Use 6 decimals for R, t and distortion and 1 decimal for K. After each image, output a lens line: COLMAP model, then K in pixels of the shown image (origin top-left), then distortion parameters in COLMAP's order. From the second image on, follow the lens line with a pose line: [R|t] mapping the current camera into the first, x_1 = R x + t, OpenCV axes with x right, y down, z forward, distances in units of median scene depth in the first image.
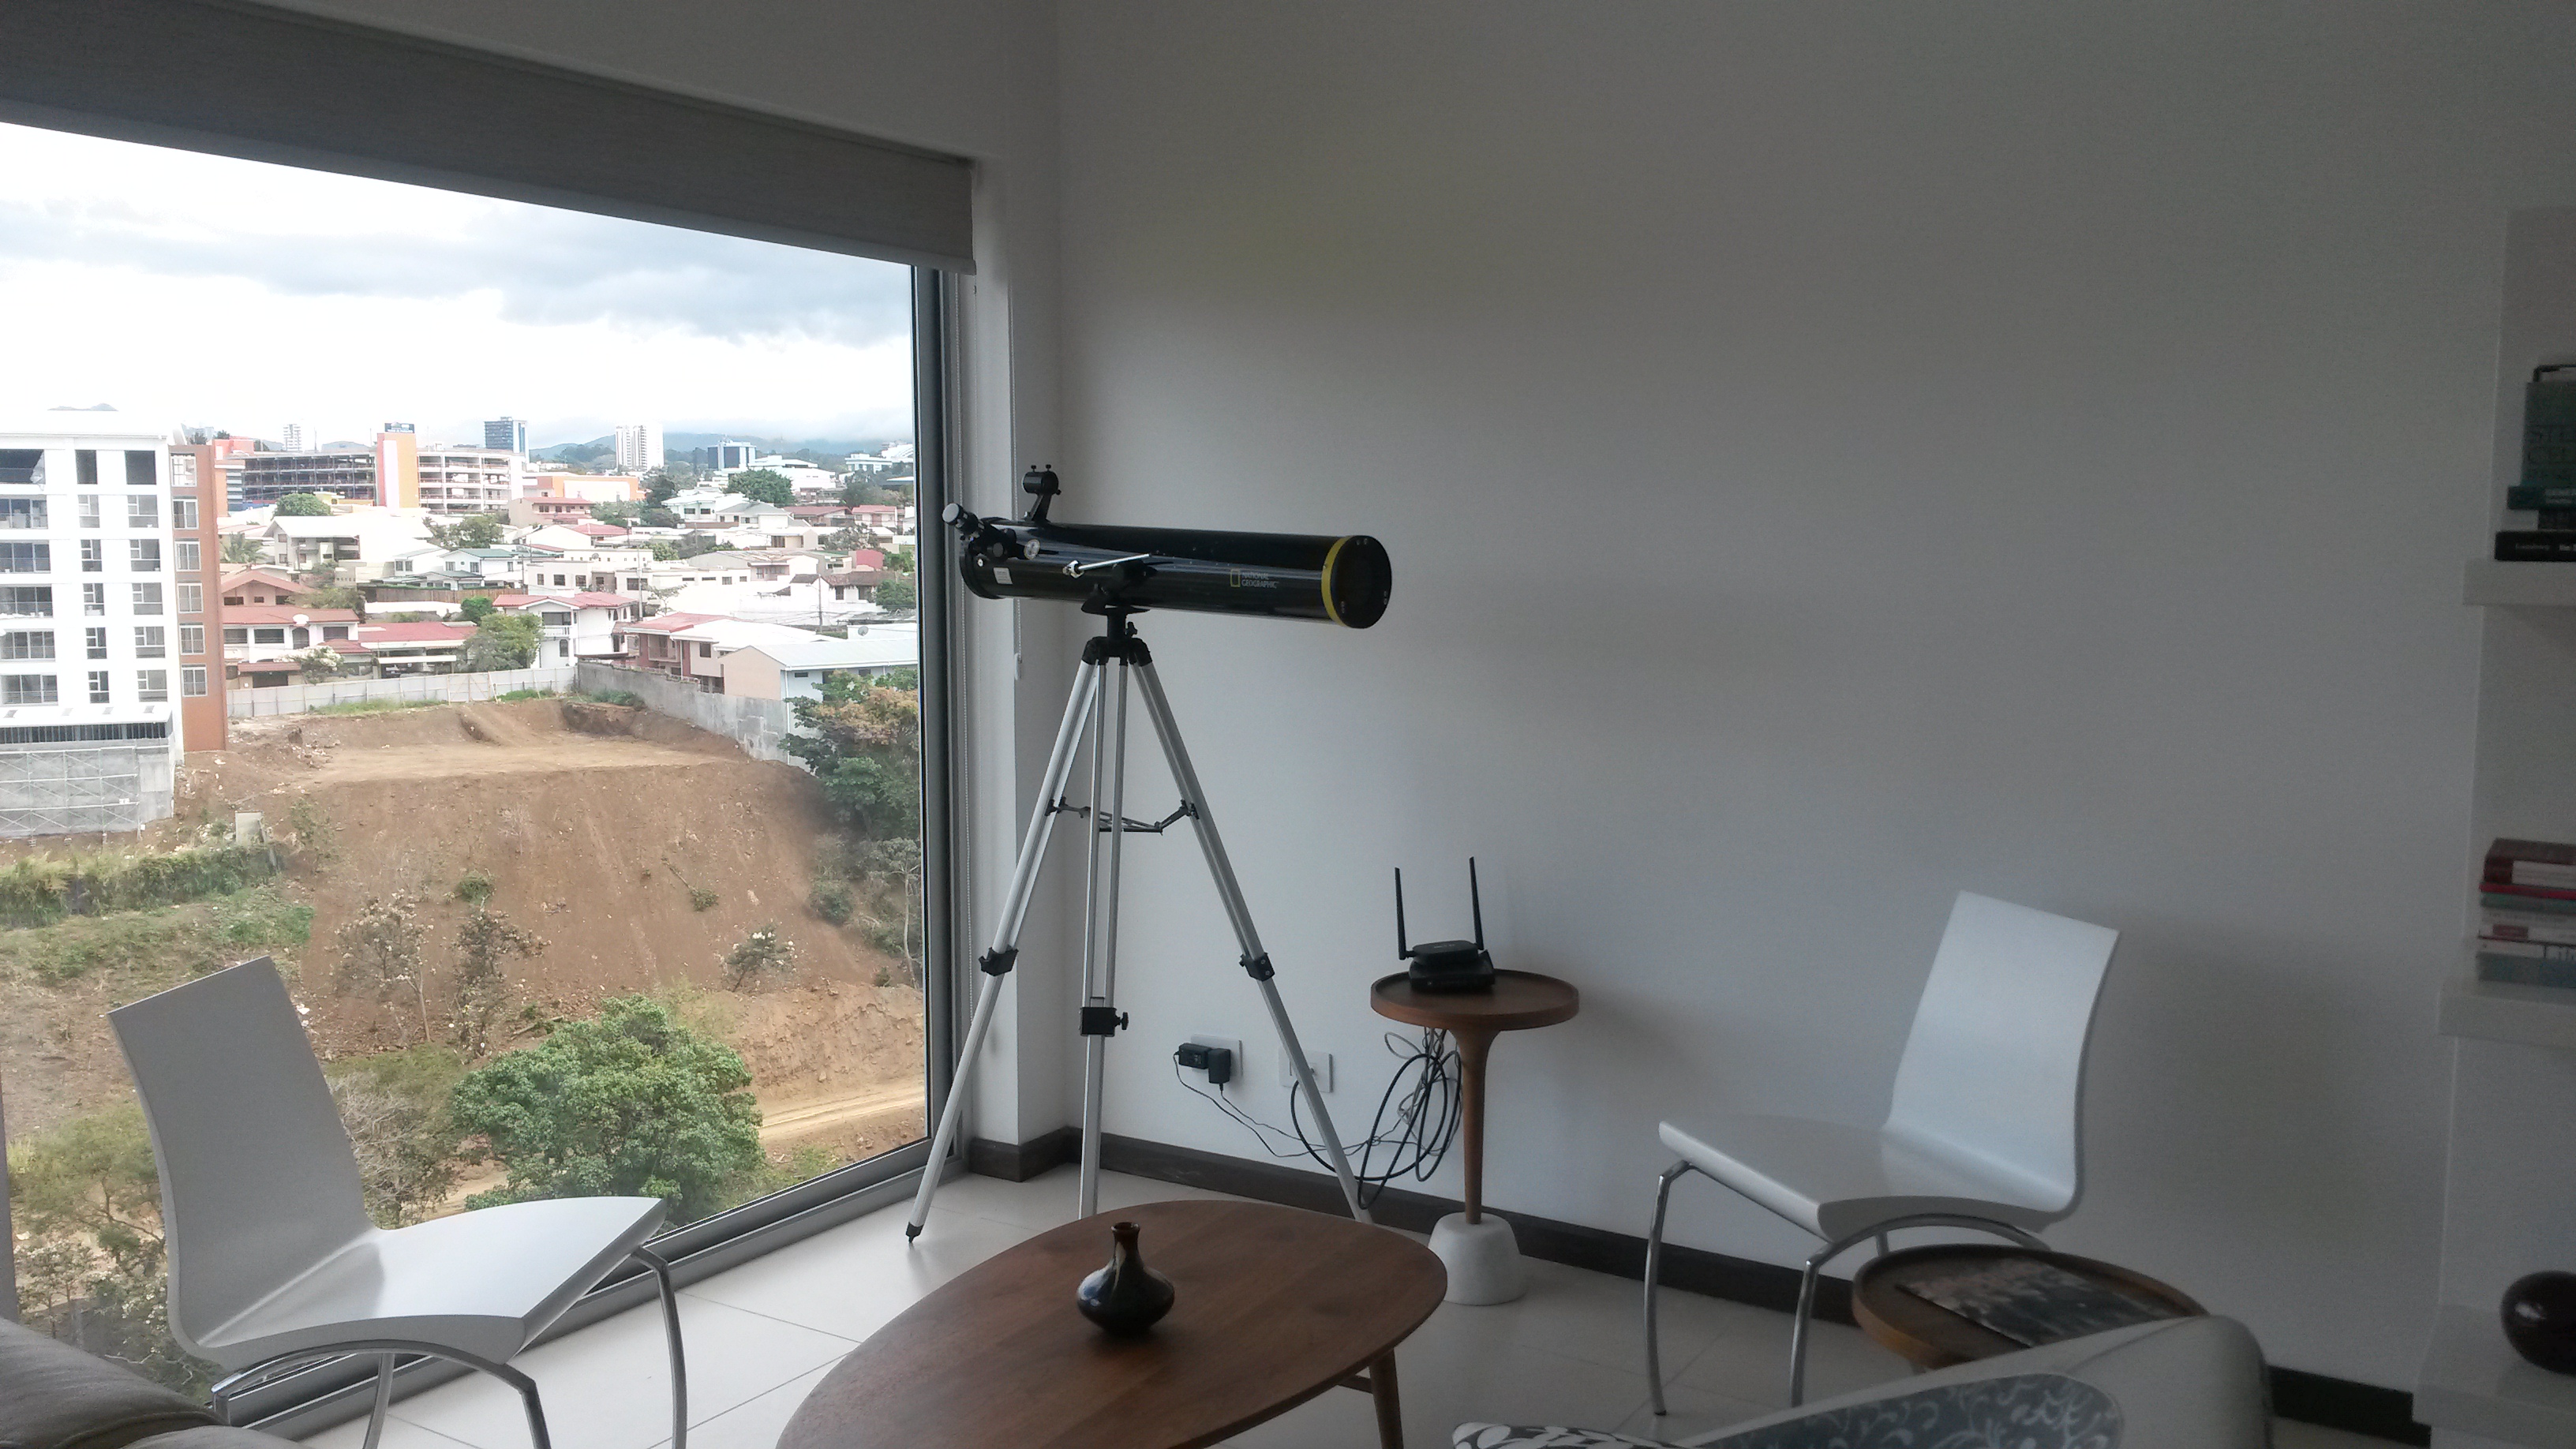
lens RADIAL K [[2138.1, 0, 1359.1], [0, 2138.1, 723.7], [0, 0, 1]] dist [0.085319, -0.135452]
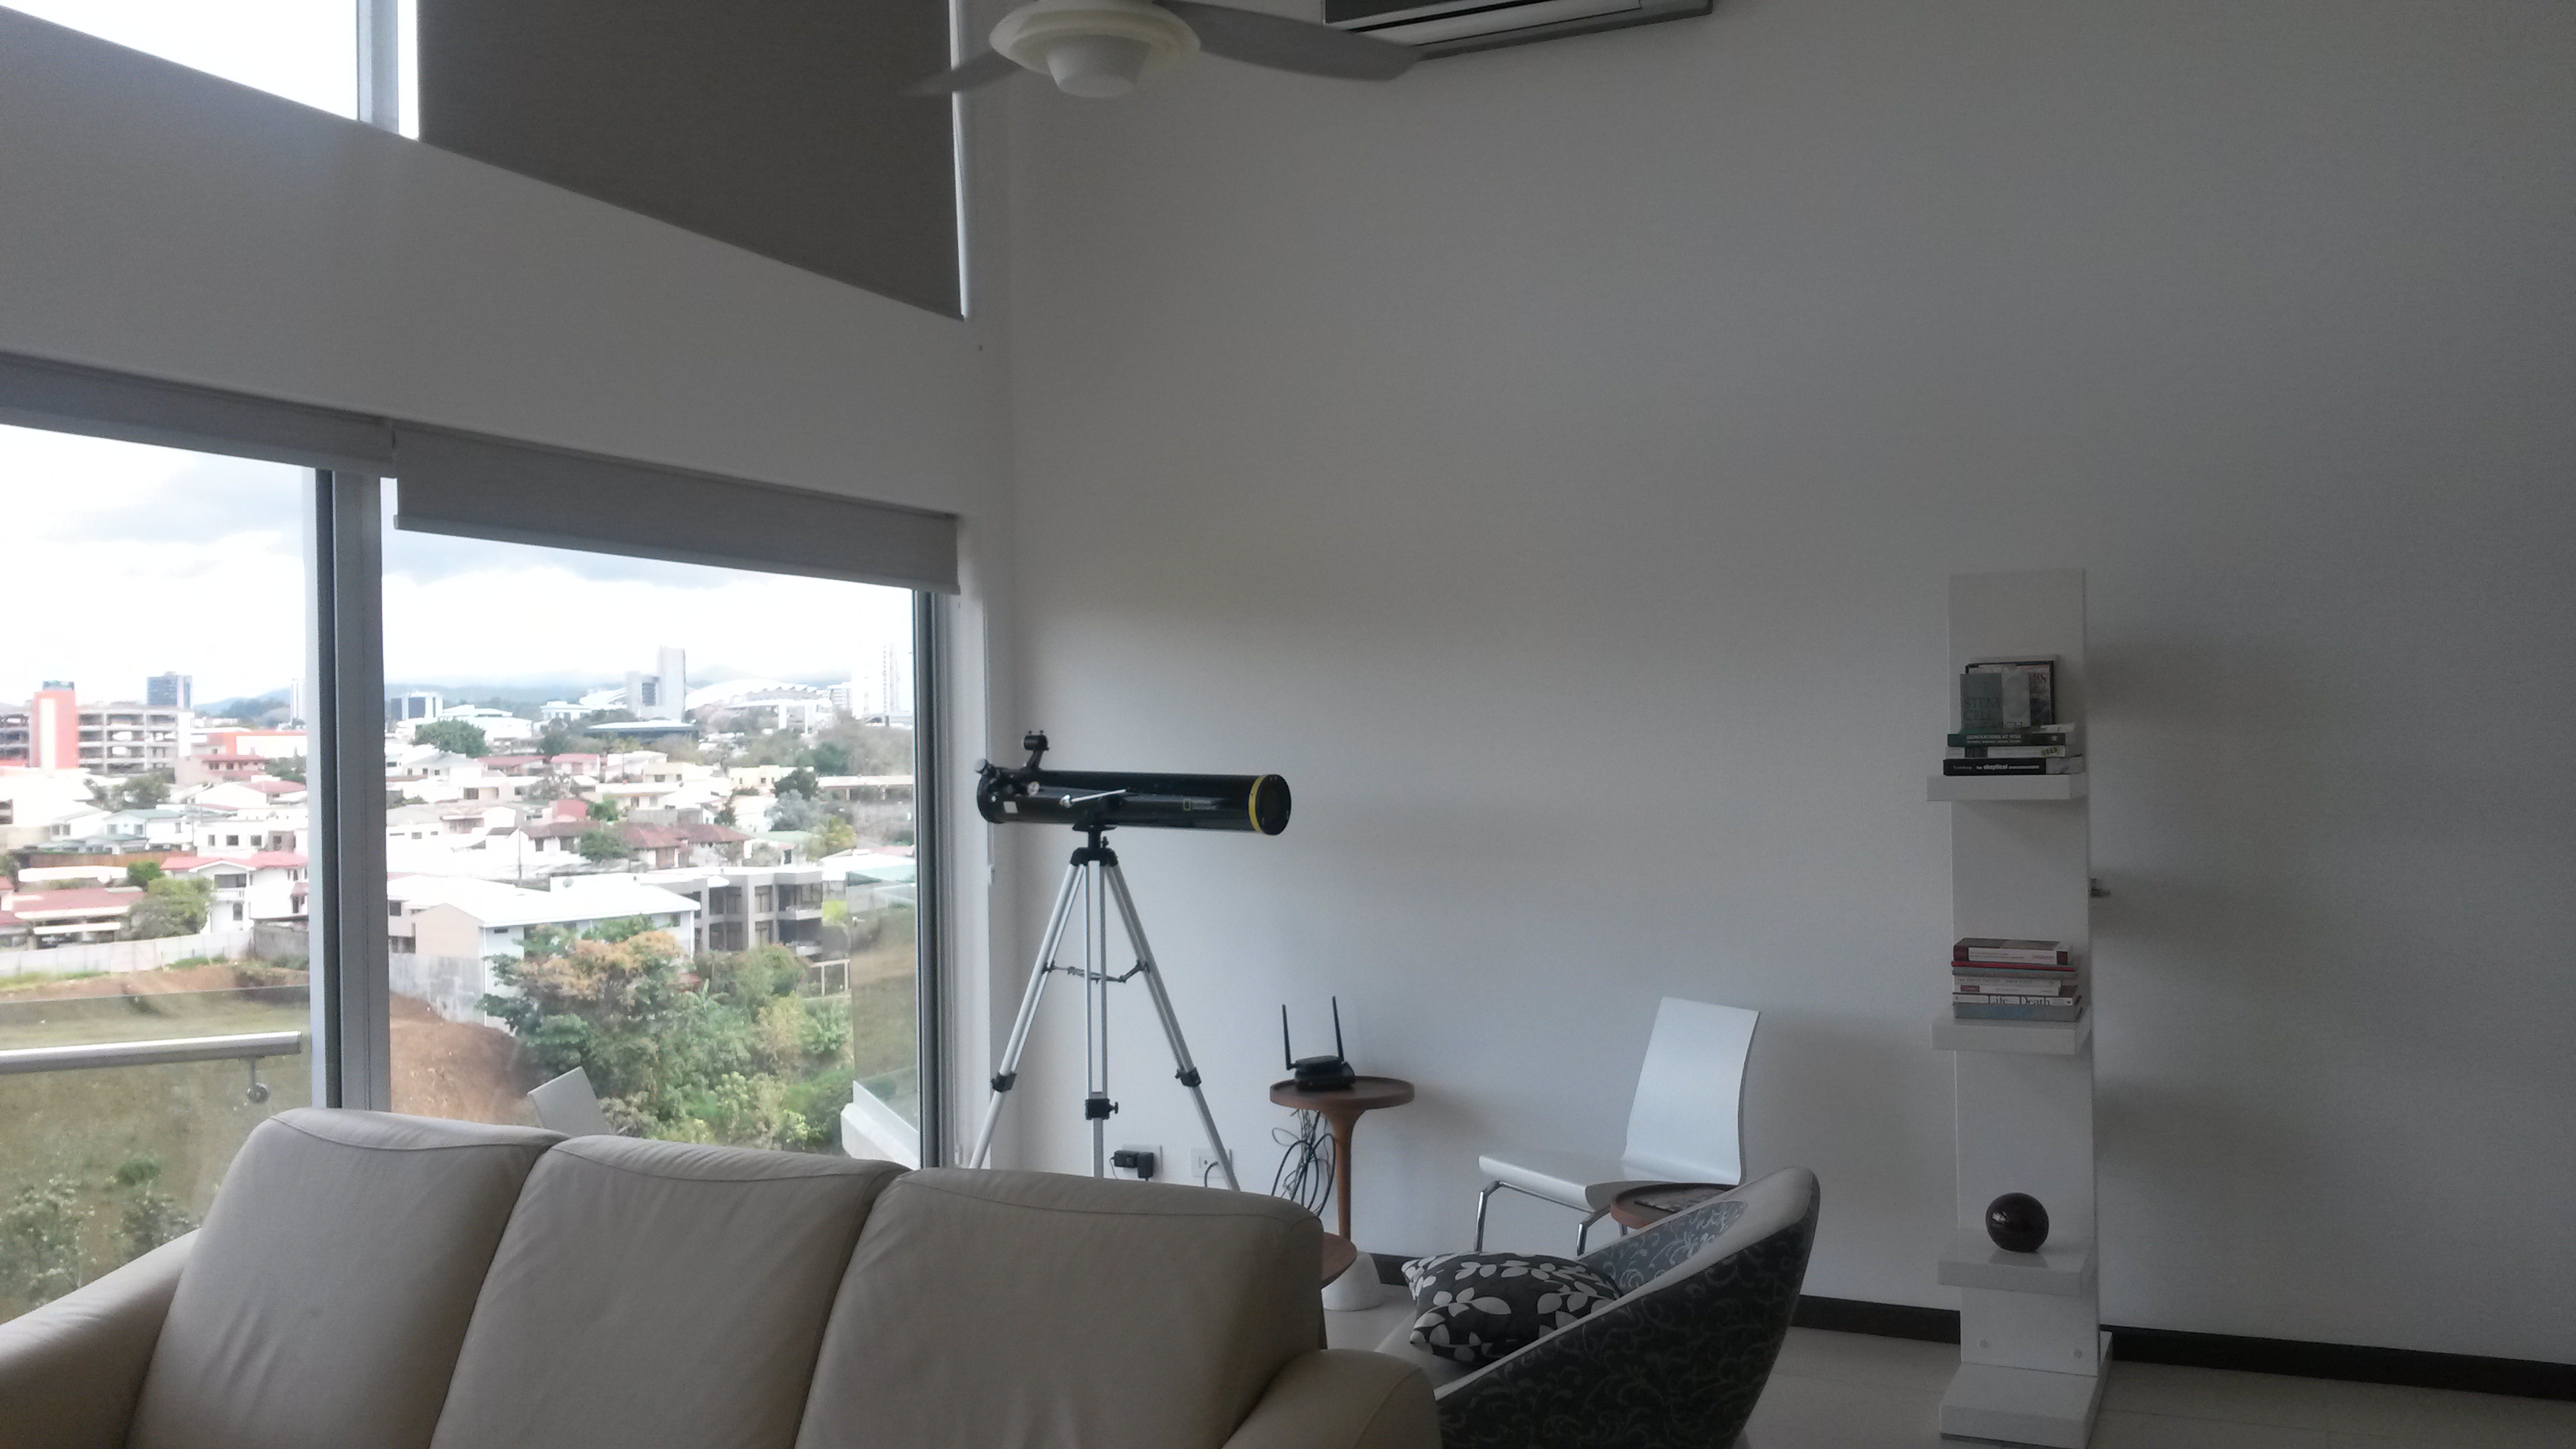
lens RADIAL K [[2138.1, 0, 1341.9], [0, 2138.1, 731.1], [0, 0, 1]] dist [0.085319, -0.135452]
pose [[0.992247, -0.020244, 0.122619, -0.101655], [0.033066, 0.994085, -0.103448, 0.030570], [-0.119799, 0.106701, 0.987048, -0.385734]]
